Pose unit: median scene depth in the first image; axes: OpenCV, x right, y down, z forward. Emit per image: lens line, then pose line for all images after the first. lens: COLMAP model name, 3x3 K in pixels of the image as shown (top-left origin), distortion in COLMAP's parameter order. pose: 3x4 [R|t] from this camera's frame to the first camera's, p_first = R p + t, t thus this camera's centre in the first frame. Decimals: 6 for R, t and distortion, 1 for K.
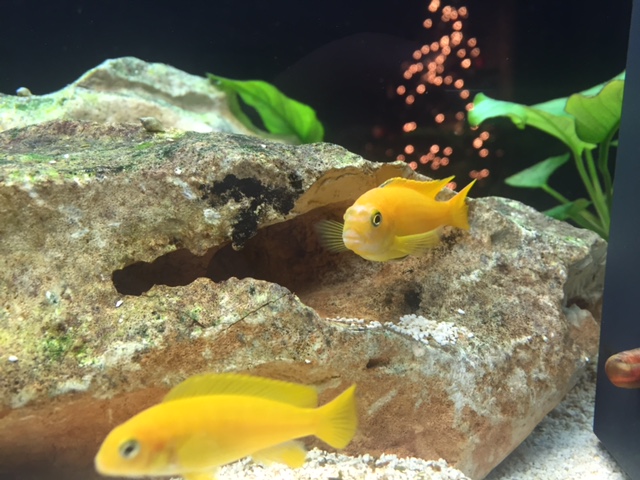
lens RADIAL K [[541.4, 0, 298.6], [0, 541.4, 214.5], [0, 0, 1]] dist [0.091961, -0.003942]
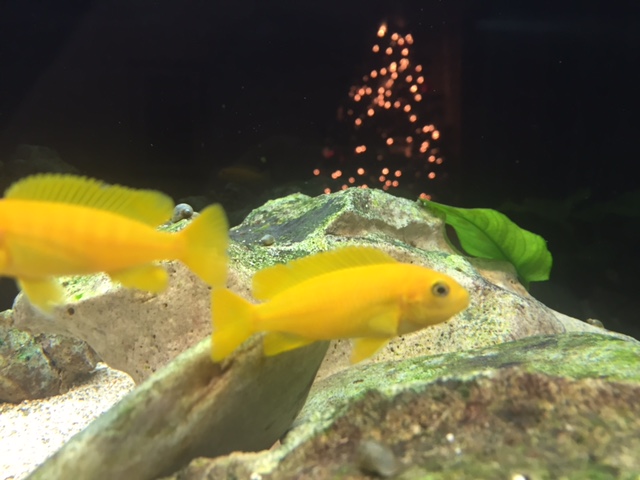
lens RADIAL K [[533.6, 0, 265.1], [0, 533.6, 197.9], [0, 0, 1]] dist [0.202562, -0.047567]
pose [[0.996381, 0.011762, 0.084184, -0.564688], [-0.008130, 0.999027, -0.043350, -0.249005], [-0.084612, 0.042509, 0.995507, 0.165233]]
